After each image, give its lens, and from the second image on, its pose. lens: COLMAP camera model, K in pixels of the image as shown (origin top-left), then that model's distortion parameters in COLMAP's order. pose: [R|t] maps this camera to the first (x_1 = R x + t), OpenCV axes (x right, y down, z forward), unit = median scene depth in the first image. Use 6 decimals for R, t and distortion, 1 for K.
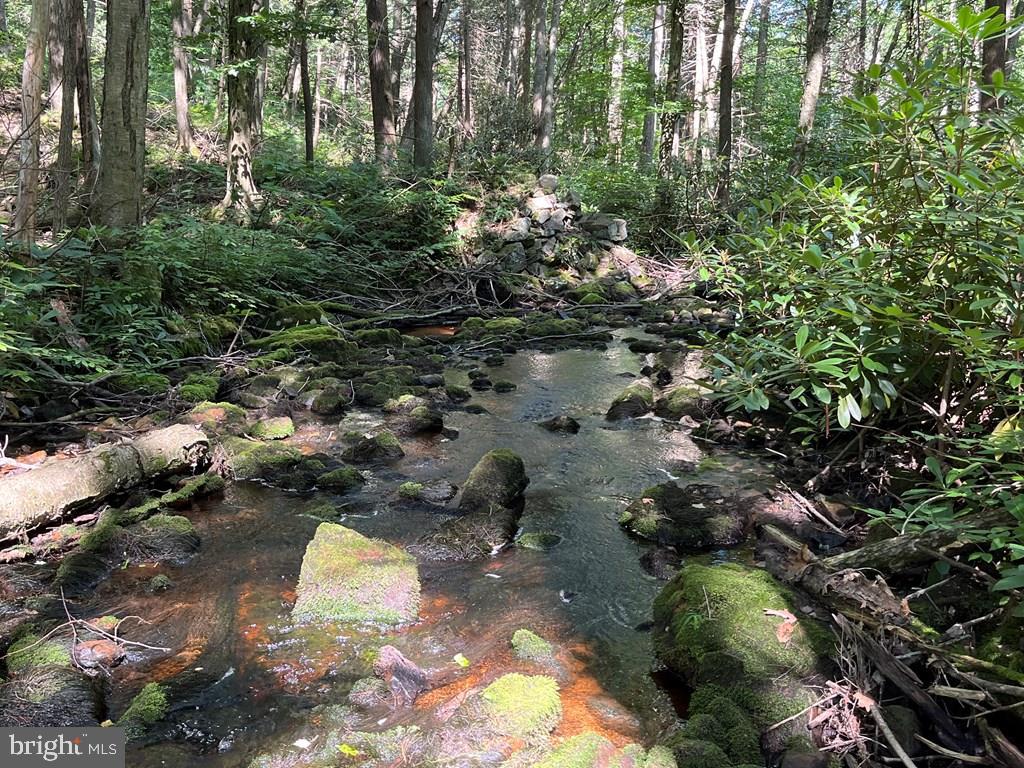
lens RADIAL K [[926.6, 0, 512.0], [0, 926.6, 384.0], [0, 0, 1]] dist [0.001284, -0.018302]
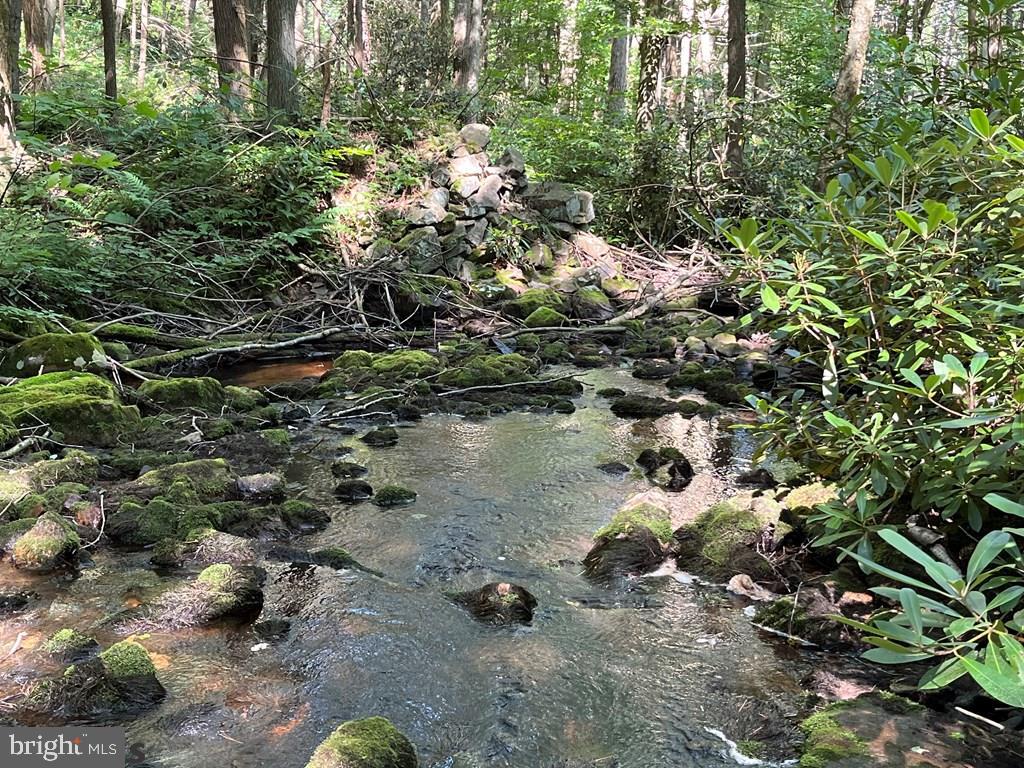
lens RADIAL K [[1292.3, 0, 512.0], [0, 1292.3, 384.0], [0, 0, 1]] dist [0.006135, -0.048371]
pose [[0.997865, -0.005304, 0.065094, 0.005387], [0.007050, 0.999621, -0.026629, -0.019626], [-0.064928, 0.027031, 0.997524, 0.105804]]
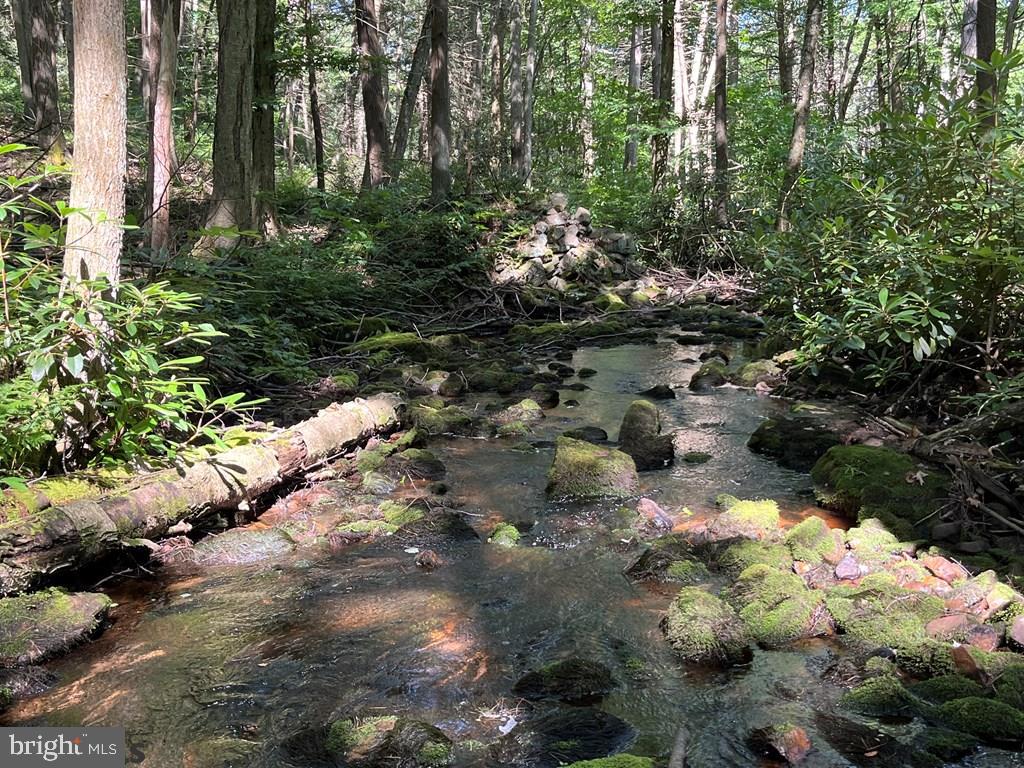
lens RADIAL K [[956.7, 0, 510.7], [0, 956.7, 399.9], [0, 0, 1]] dist [-0.008608, -0.013782]
pose [[0.998811, -0.041682, 0.025289, -0.062278], [0.042015, 0.999035, -0.012798, 0.021877], [-0.024731, 0.013846, 0.999598, -0.085773]]
